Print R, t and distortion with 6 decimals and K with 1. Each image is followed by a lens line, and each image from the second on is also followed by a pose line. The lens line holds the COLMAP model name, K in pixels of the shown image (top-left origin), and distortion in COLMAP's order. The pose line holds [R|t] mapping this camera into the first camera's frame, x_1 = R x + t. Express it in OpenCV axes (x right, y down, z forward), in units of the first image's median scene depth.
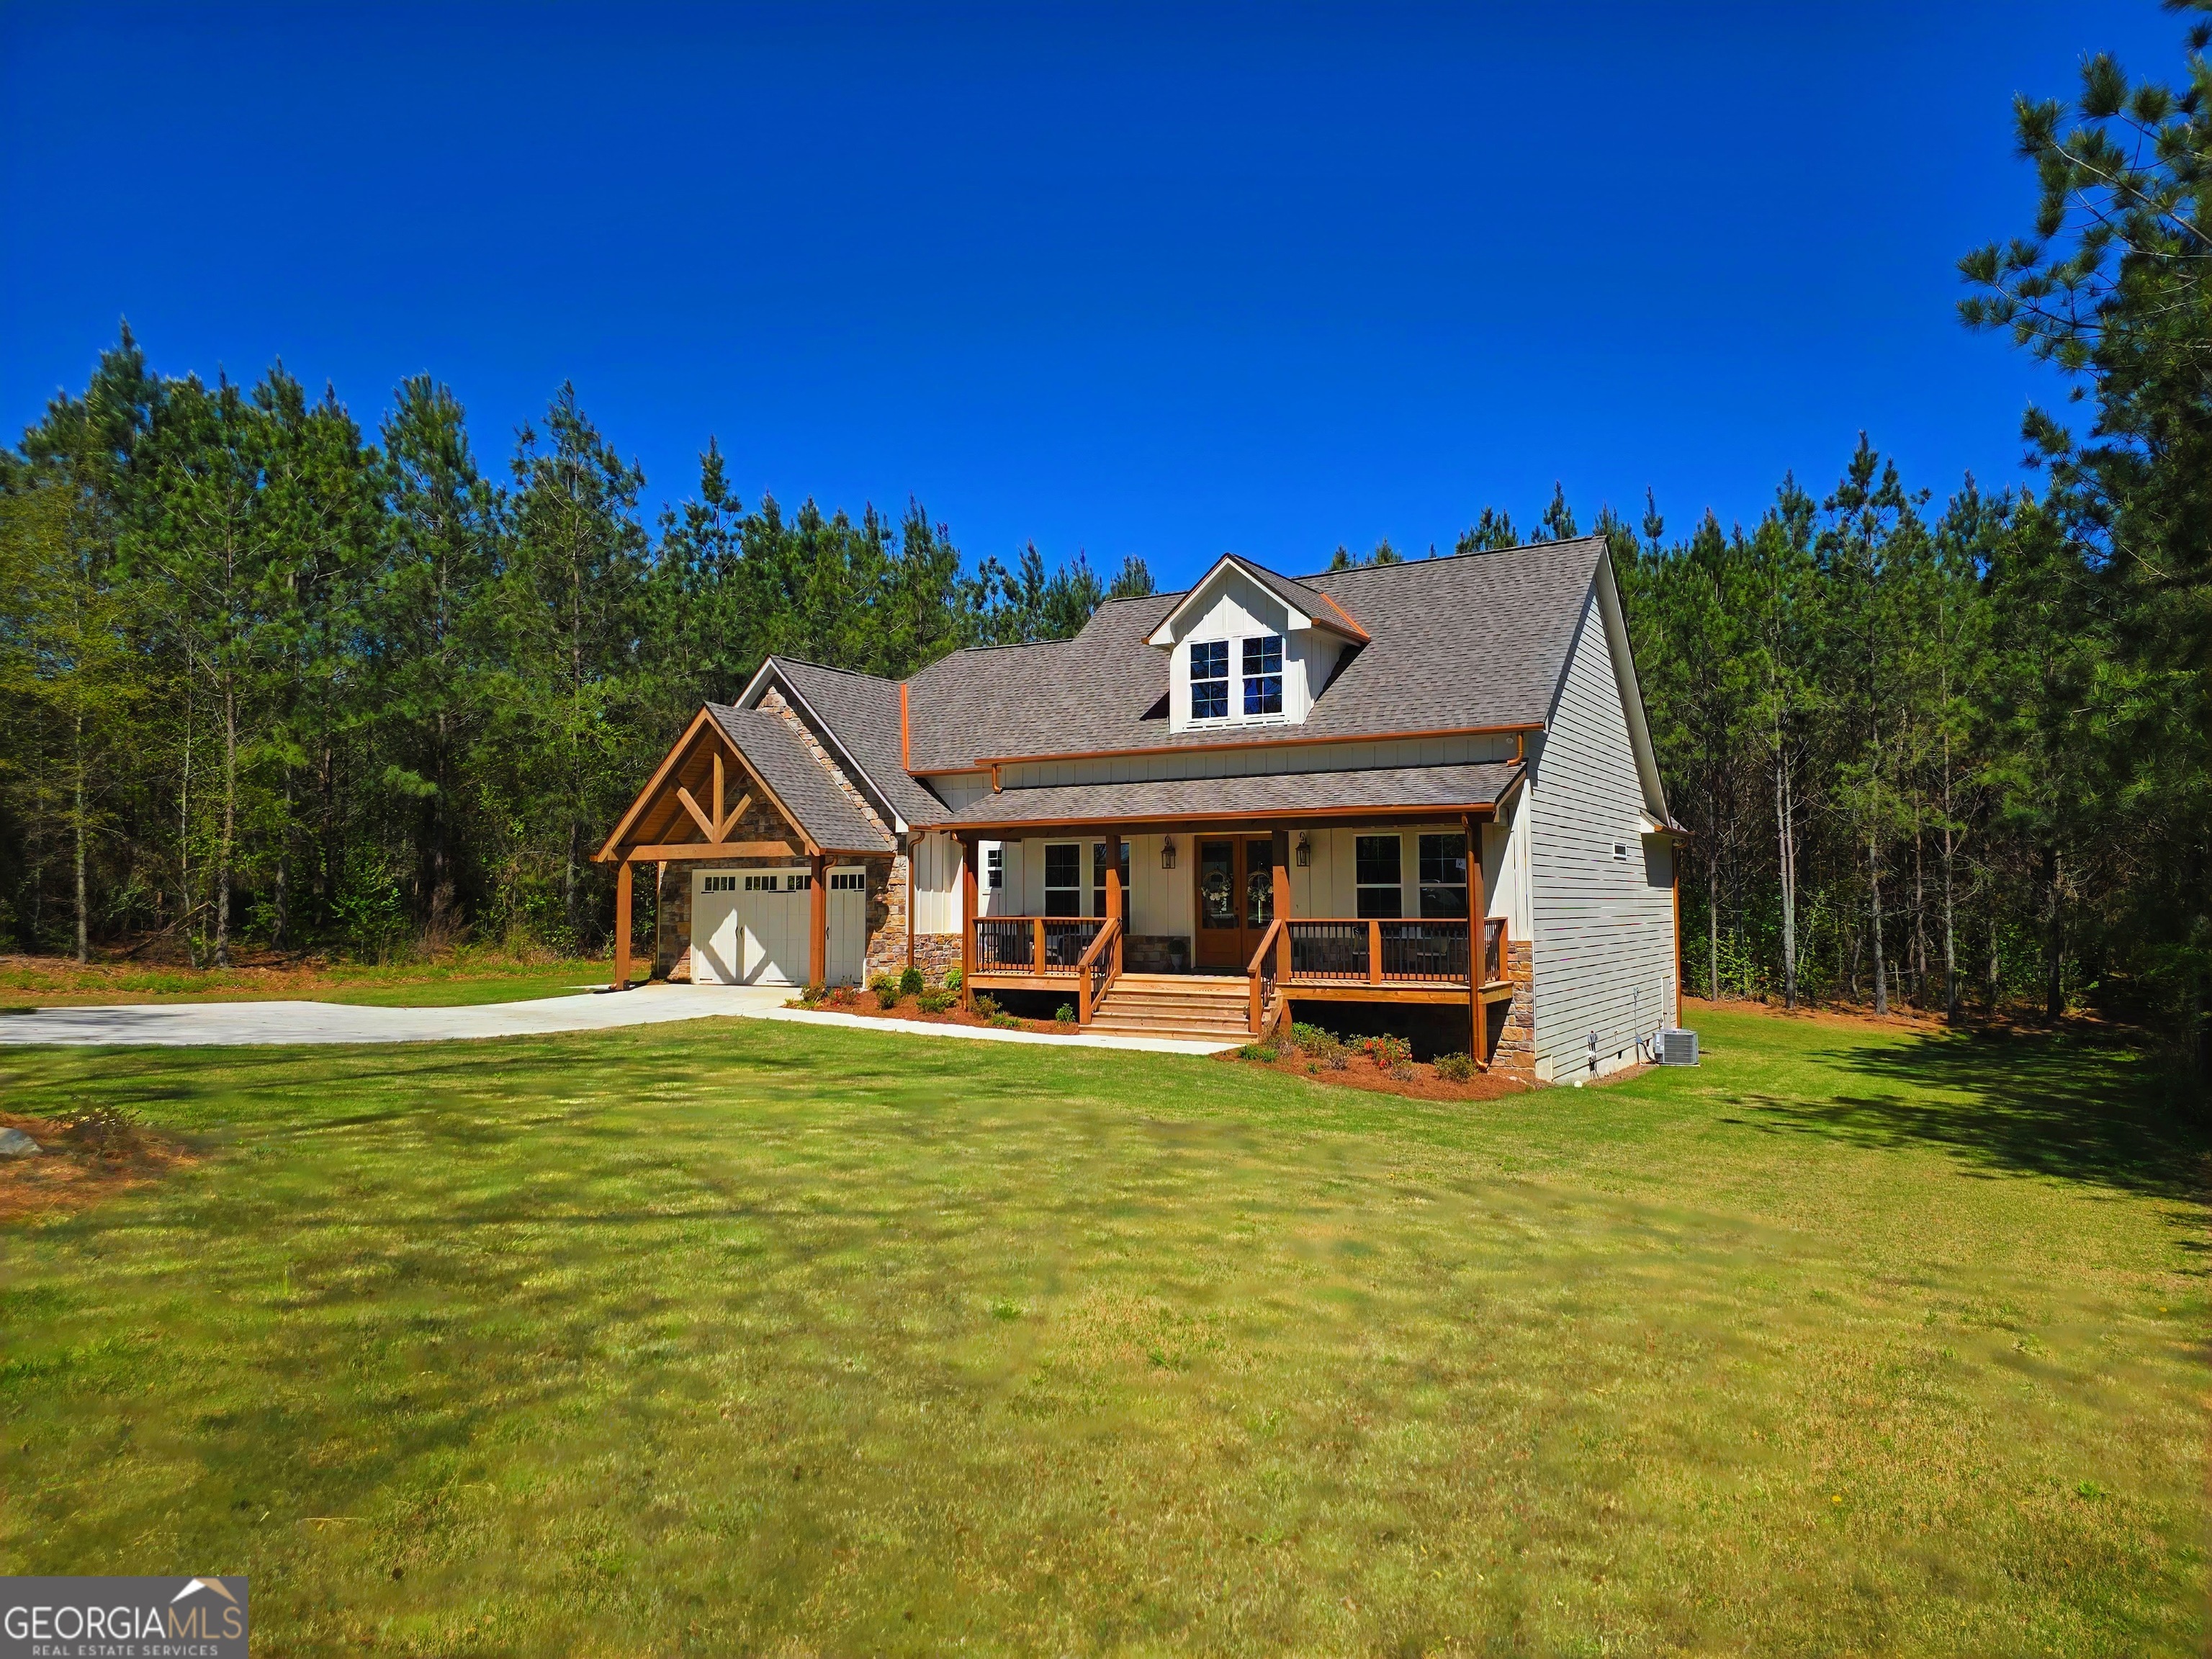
lens RADIAL K [[1466.9, 0, 1106.9], [0, 1466.9, 809.7], [0, 0, 1]] dist [0.071500, -0.080877]
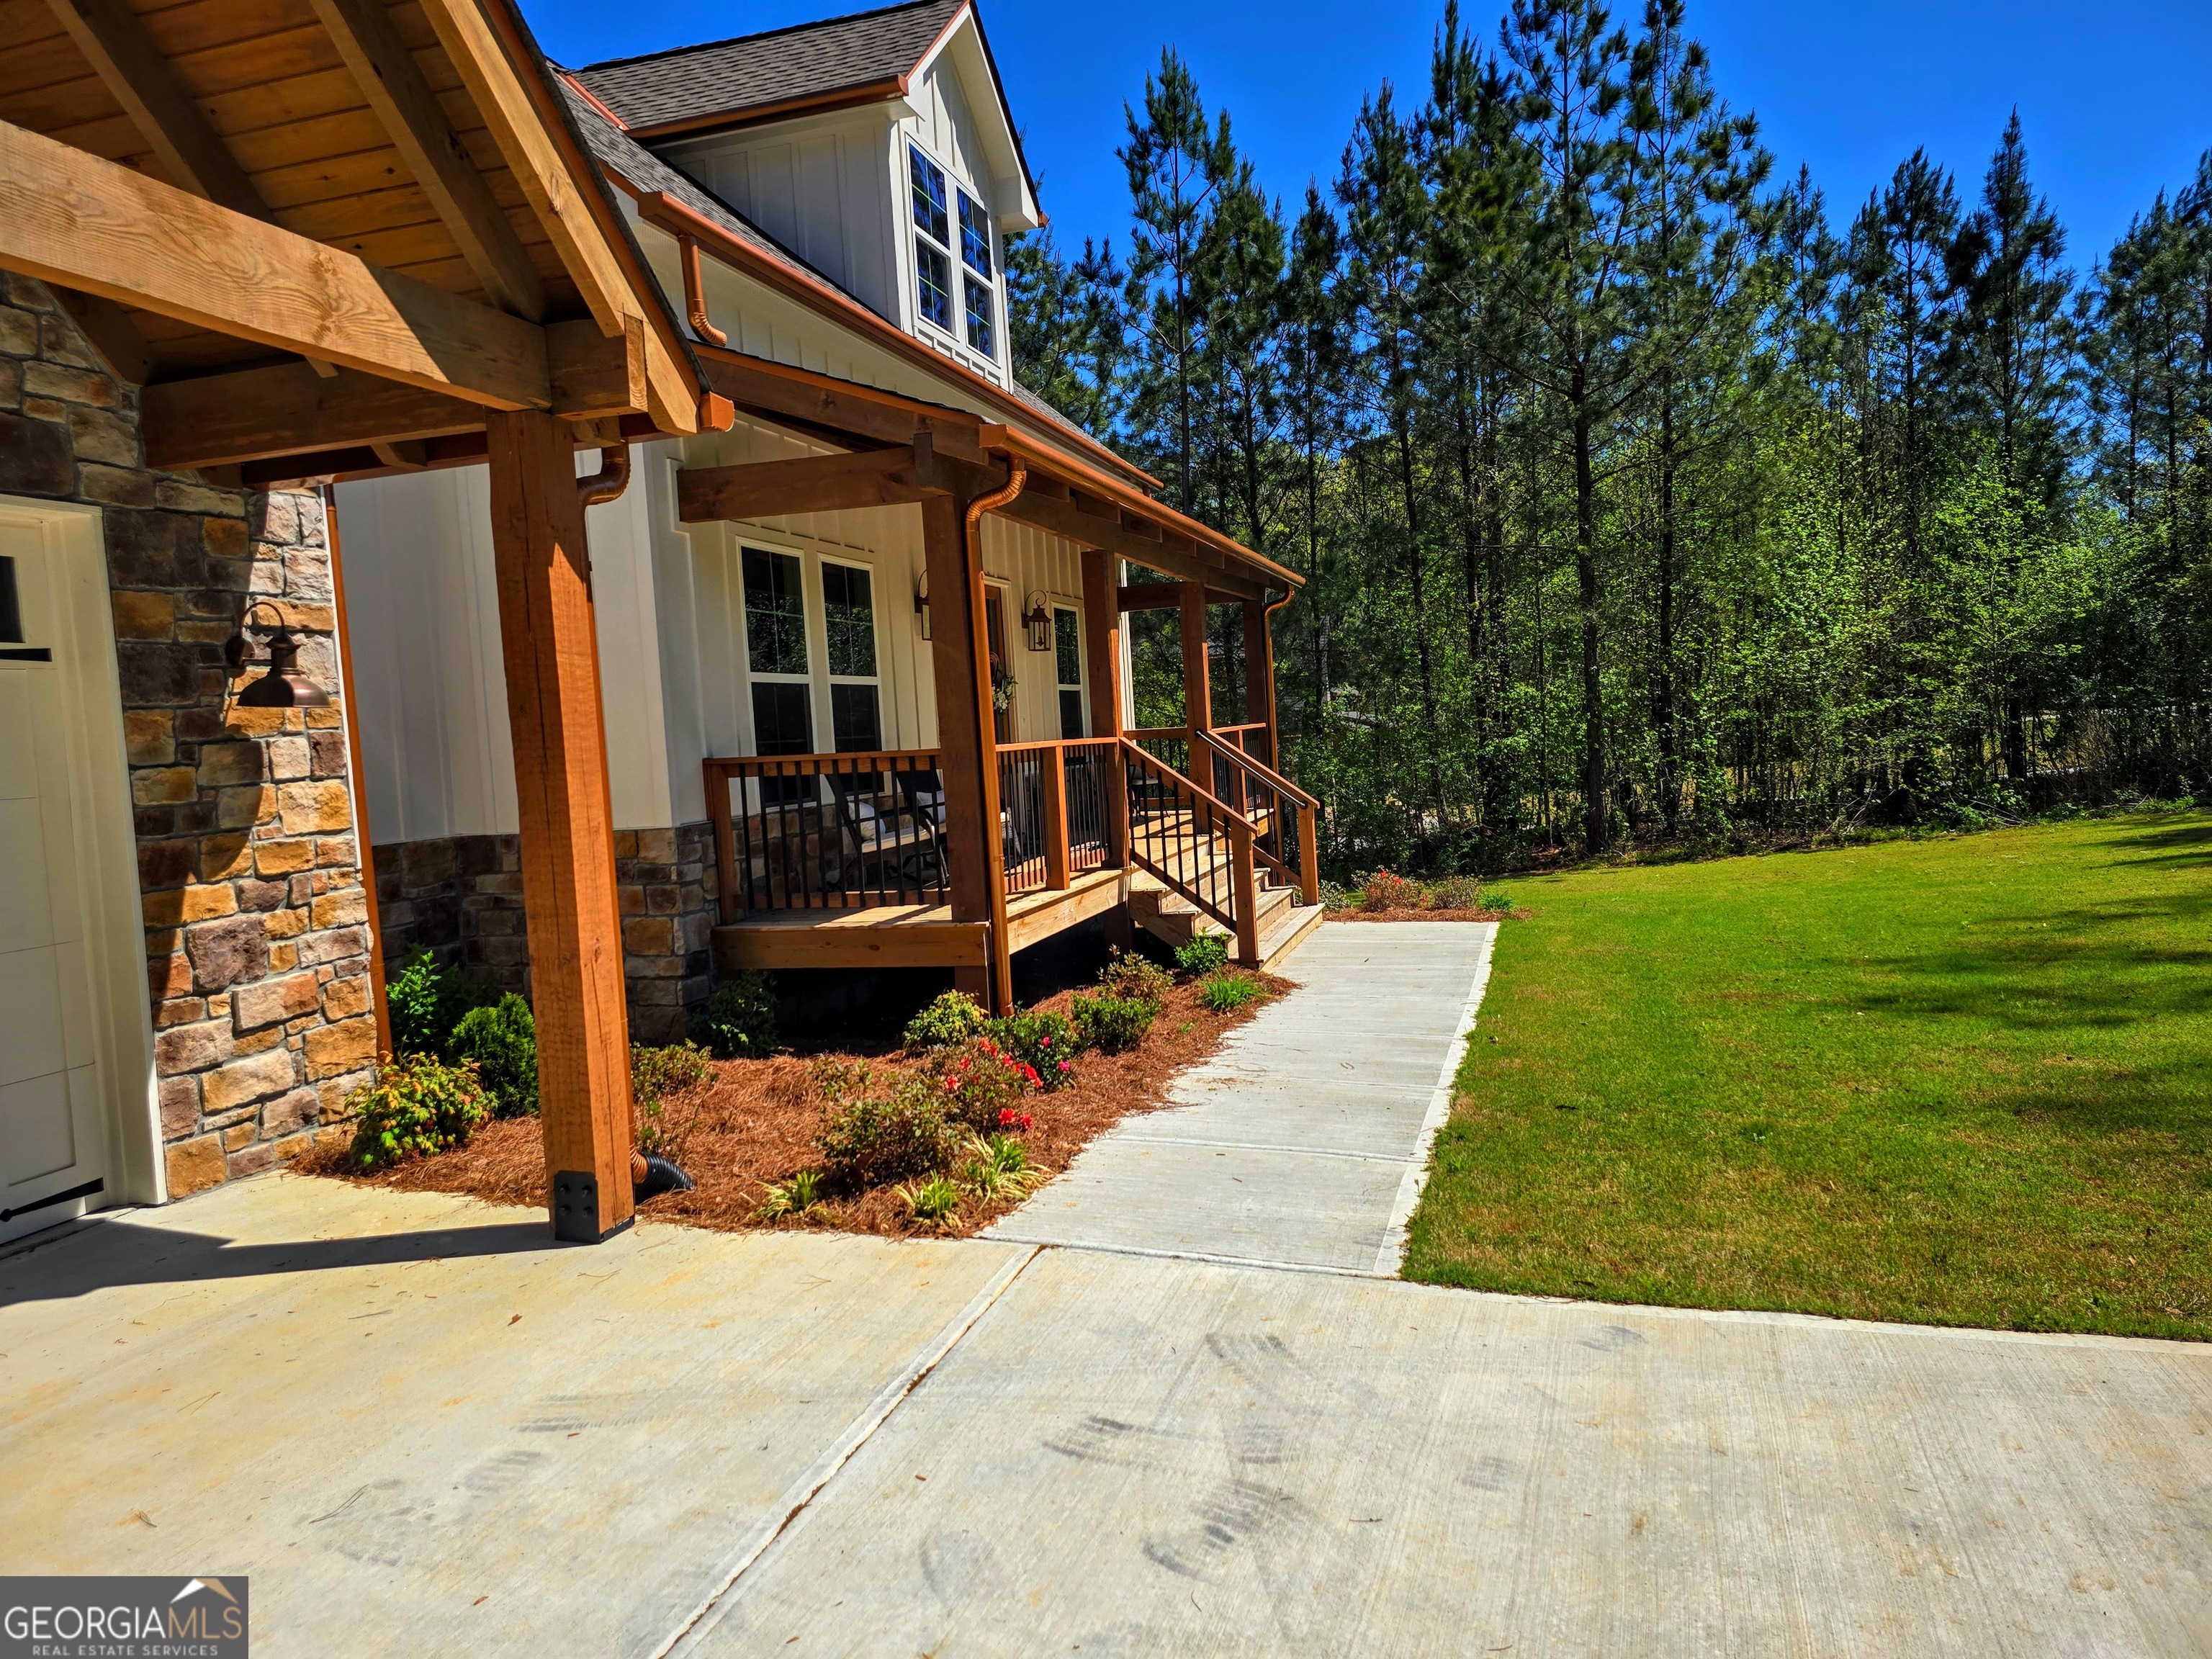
lens RADIAL K [[1469.8, 0, 1115.0], [0, 1469.8, 823.0], [0, 0, 1]] dist [0.068863, -0.084032]
pose [[-0.239741, -0.044066, 0.969836, -0.399378], [-0.000108, 0.998971, 0.045363, 0.073725], [-0.970837, 0.010771, -0.239499, 1.020892]]
